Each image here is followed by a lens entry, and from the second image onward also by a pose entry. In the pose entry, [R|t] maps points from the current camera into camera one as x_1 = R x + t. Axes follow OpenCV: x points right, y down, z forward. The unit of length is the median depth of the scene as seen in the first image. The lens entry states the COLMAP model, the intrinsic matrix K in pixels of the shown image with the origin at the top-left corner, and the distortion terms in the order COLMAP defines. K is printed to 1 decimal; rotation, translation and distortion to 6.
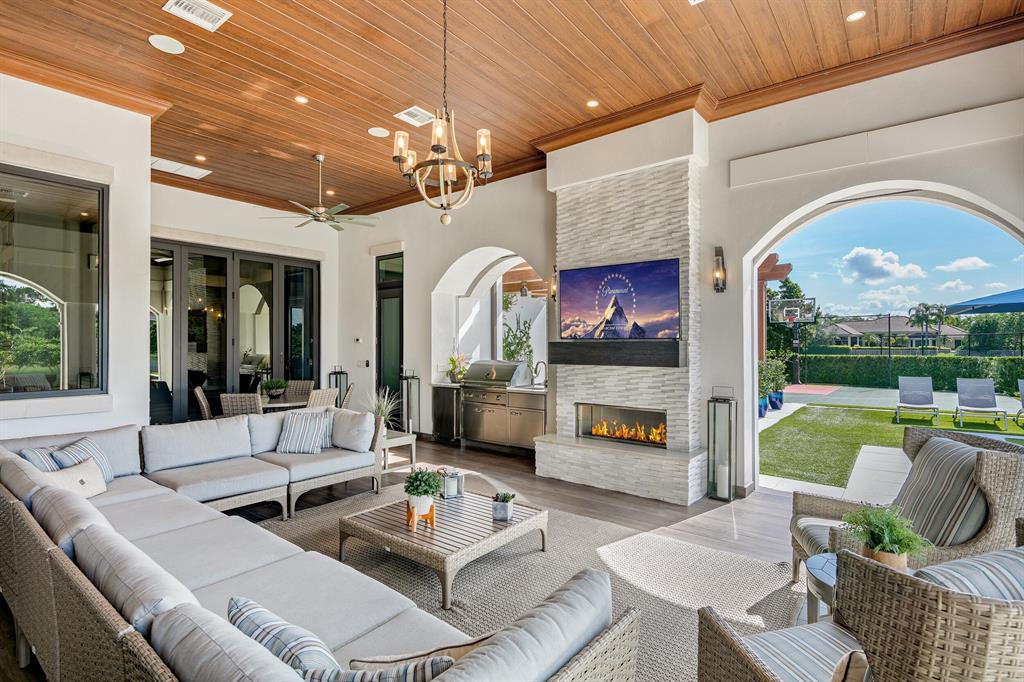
lens RADIAL K [[496.5, 0, 509.5], [0, 496.5, 341.0], [0, 0, 1]] dist [-0.000536, -0.000579]
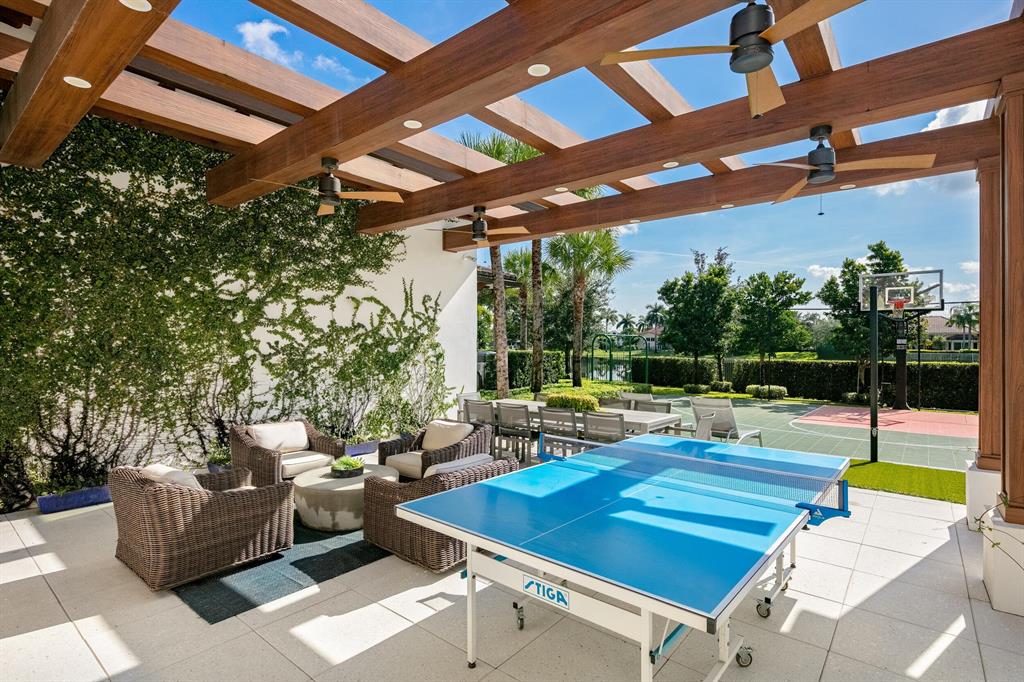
lens RADIAL K [[496.5, 0, 509.5], [0, 496.5, 341.0], [0, 0, 1]] dist [-0.000536, -0.000579]
pose [[0.999784, 0.006605, -0.019729, 0.125547], [-0.006596, 0.999978, 0.000522, 0.005103], [0.019732, -0.000392, 0.999805, 0.495324]]
